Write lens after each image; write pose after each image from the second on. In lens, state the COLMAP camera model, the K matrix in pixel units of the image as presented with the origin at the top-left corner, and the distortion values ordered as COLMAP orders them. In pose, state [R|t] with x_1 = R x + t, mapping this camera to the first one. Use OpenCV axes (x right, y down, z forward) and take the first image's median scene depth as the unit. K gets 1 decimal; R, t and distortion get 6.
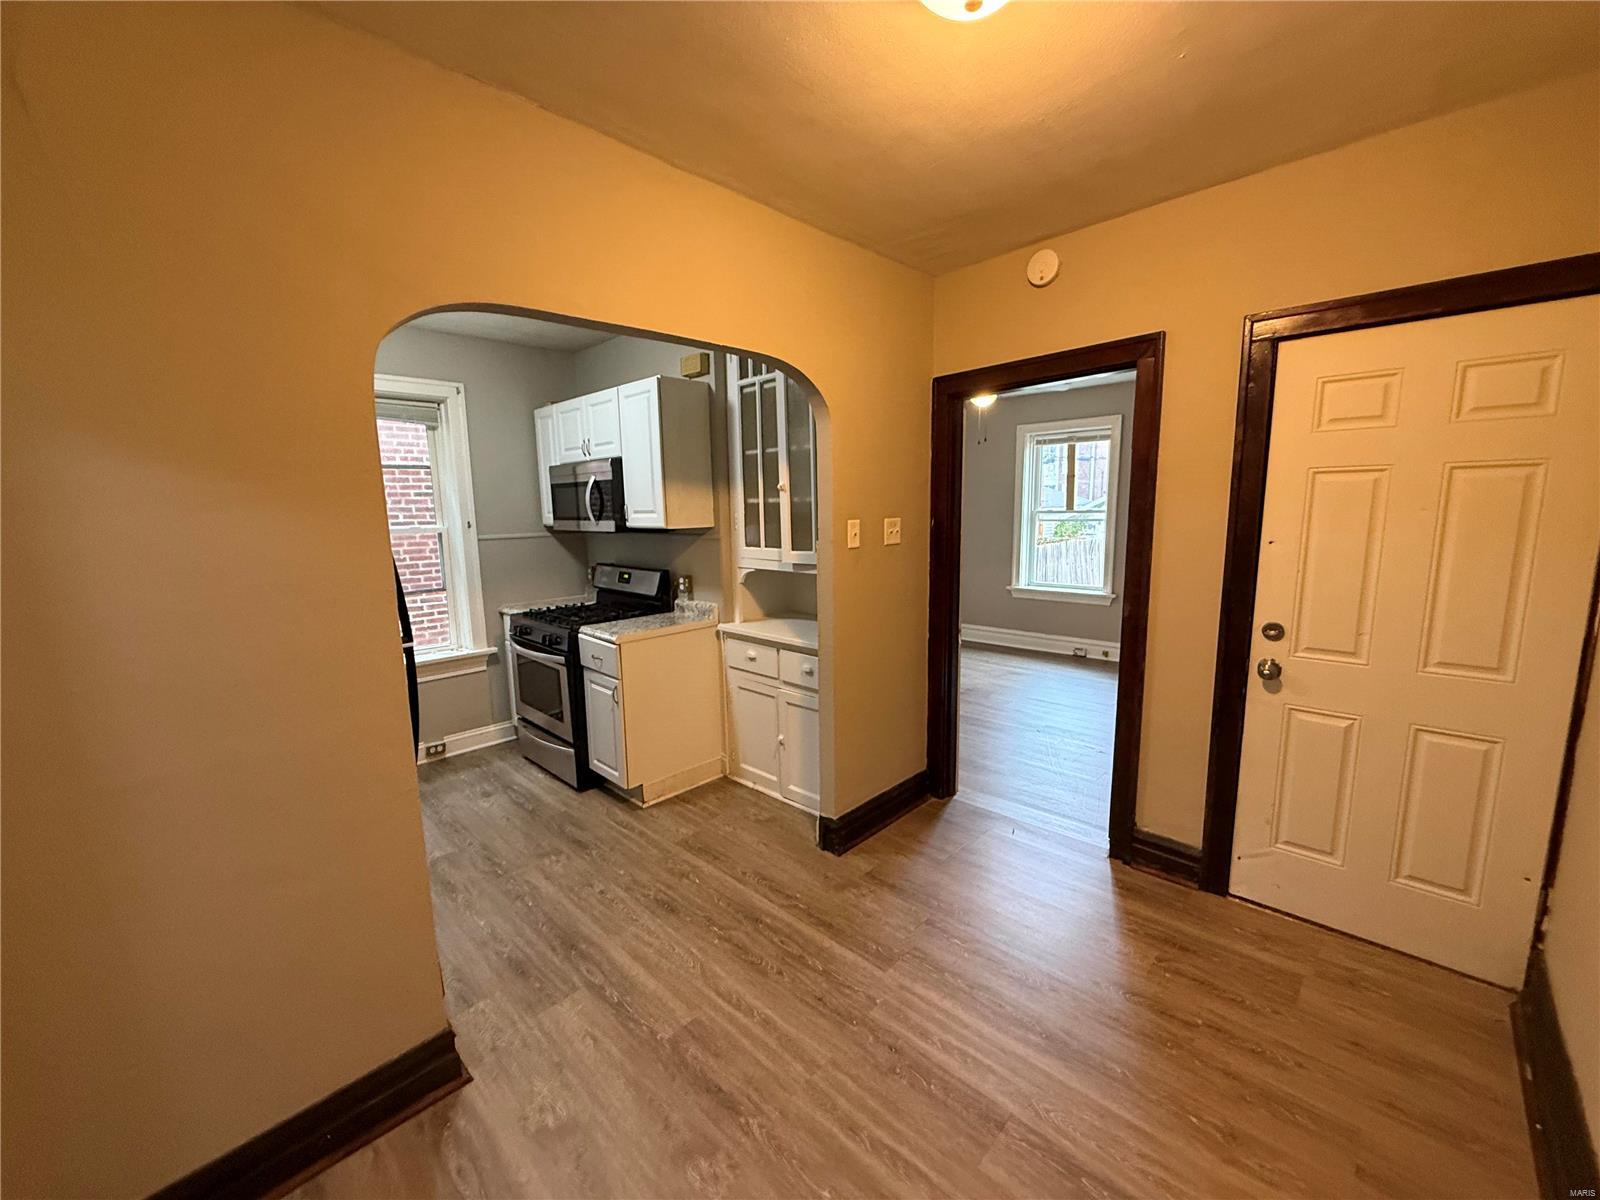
lens RADIAL K [[633.8, 0, 800.0], [0, 633.8, 600.0], [0, 0, 1]] dist [-0.000040, -0.000522]
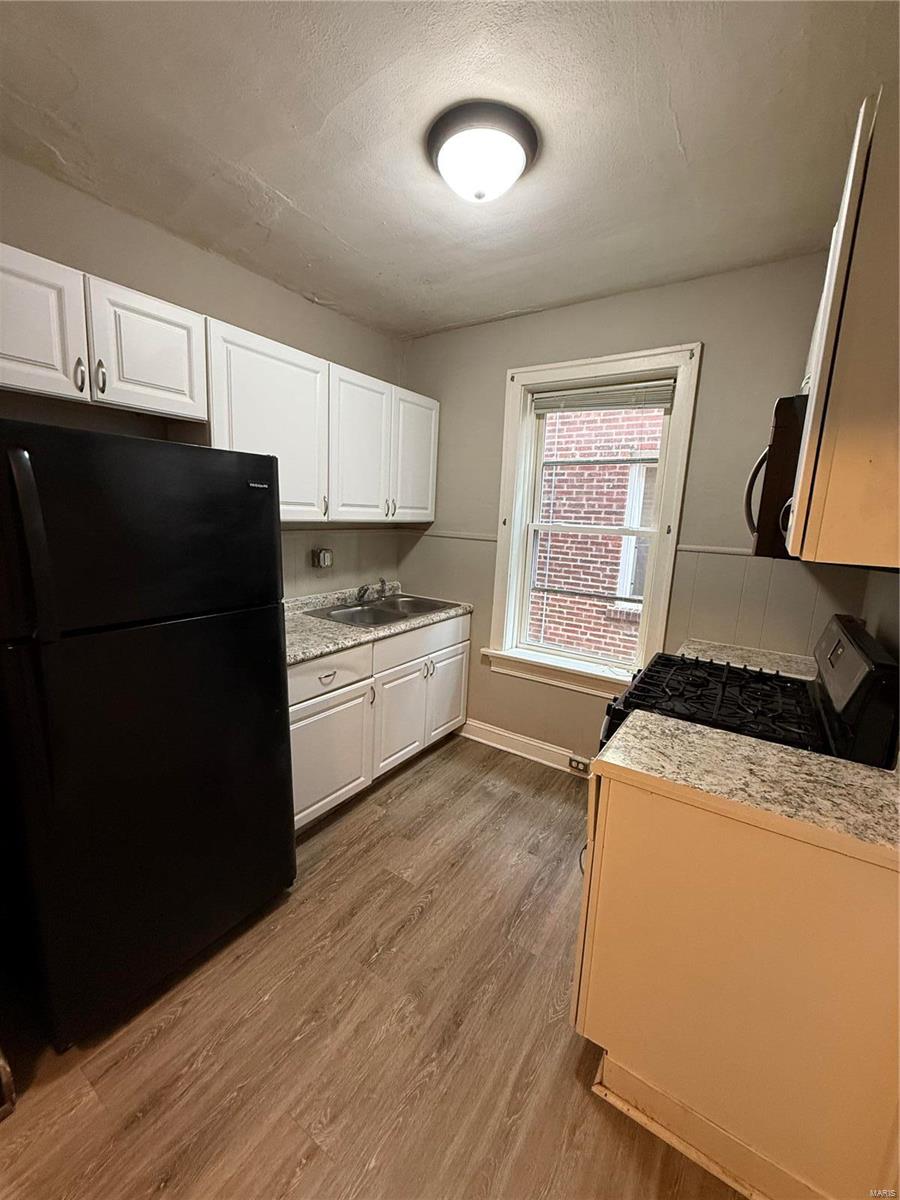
lens RADIAL K [[475.4, 0, 450.0], [0, 475.4, 600.0], [0, 0, 1]] dist [-0.000040, -0.000522]
pose [[0.184691, 0.200948, -0.962034, 0.019225], [-0.187959, 0.968027, 0.166116, -0.089684], [0.964656, 0.150143, 0.216555, 0.688170]]
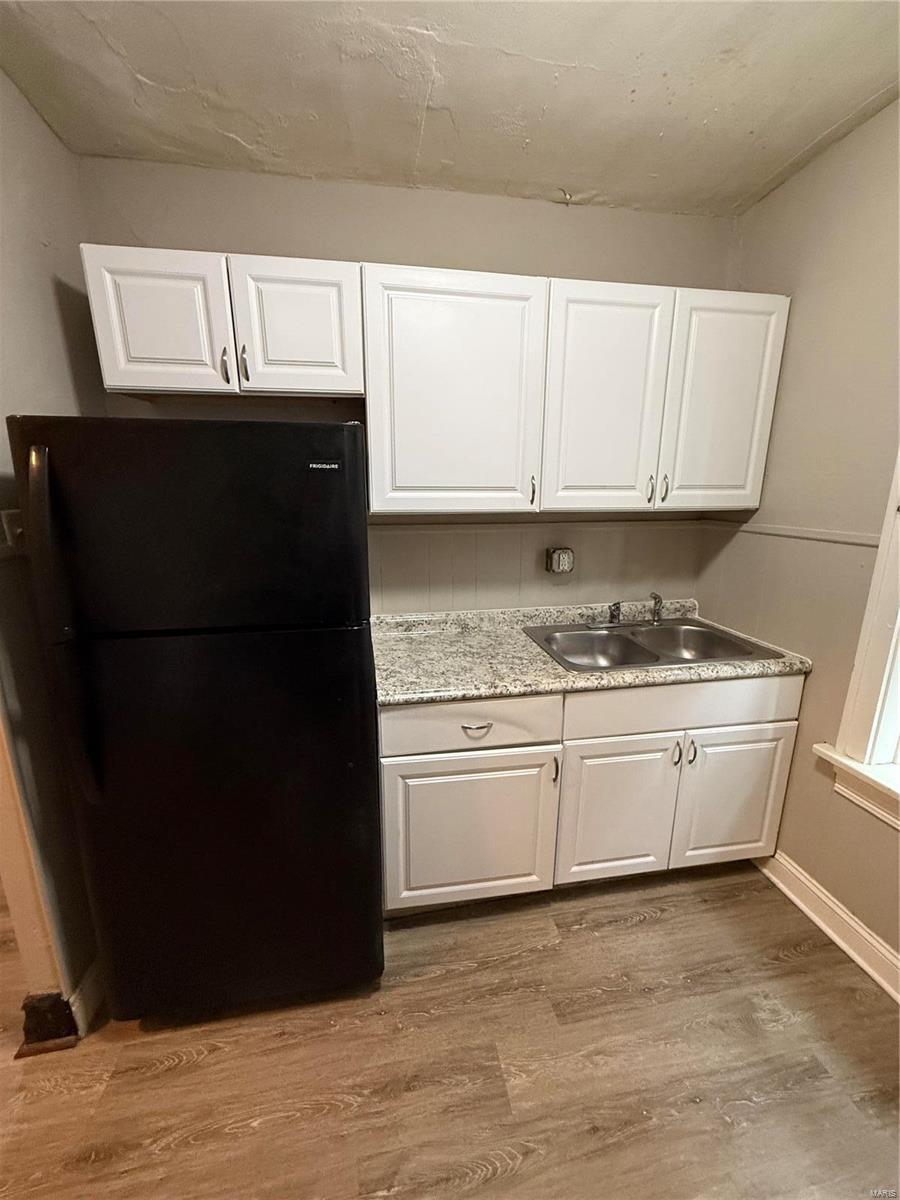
lens RADIAL K [[475.4, 0, 450.0], [0, 475.4, 600.0], [0, 0, 1]] dist [-0.000040, -0.000522]
pose [[-0.580456, 0.196386, -0.790255, -0.229880], [-0.110833, 0.942396, 0.315603, -0.111056], [0.806714, 0.270780, -0.525253, 0.857120]]
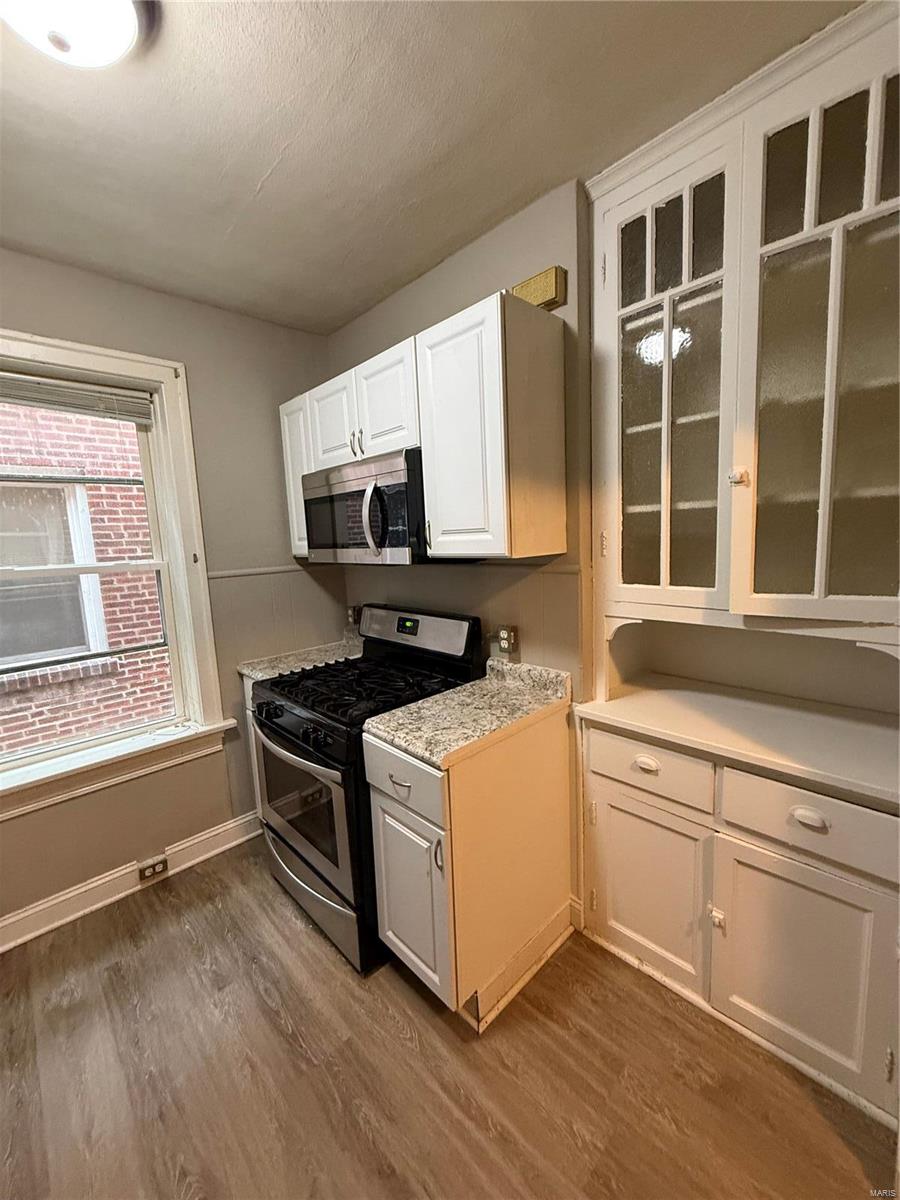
lens RADIAL K [[475.4, 0, 450.0], [0, 475.4, 600.0], [0, 0, 1]] dist [-0.000040, -0.000522]
pose [[0.999219, -0.020893, -0.033544, -0.232237], [0.020453, 0.999701, -0.013398, -0.063059], [0.033814, 0.012702, 0.999347, 0.510220]]
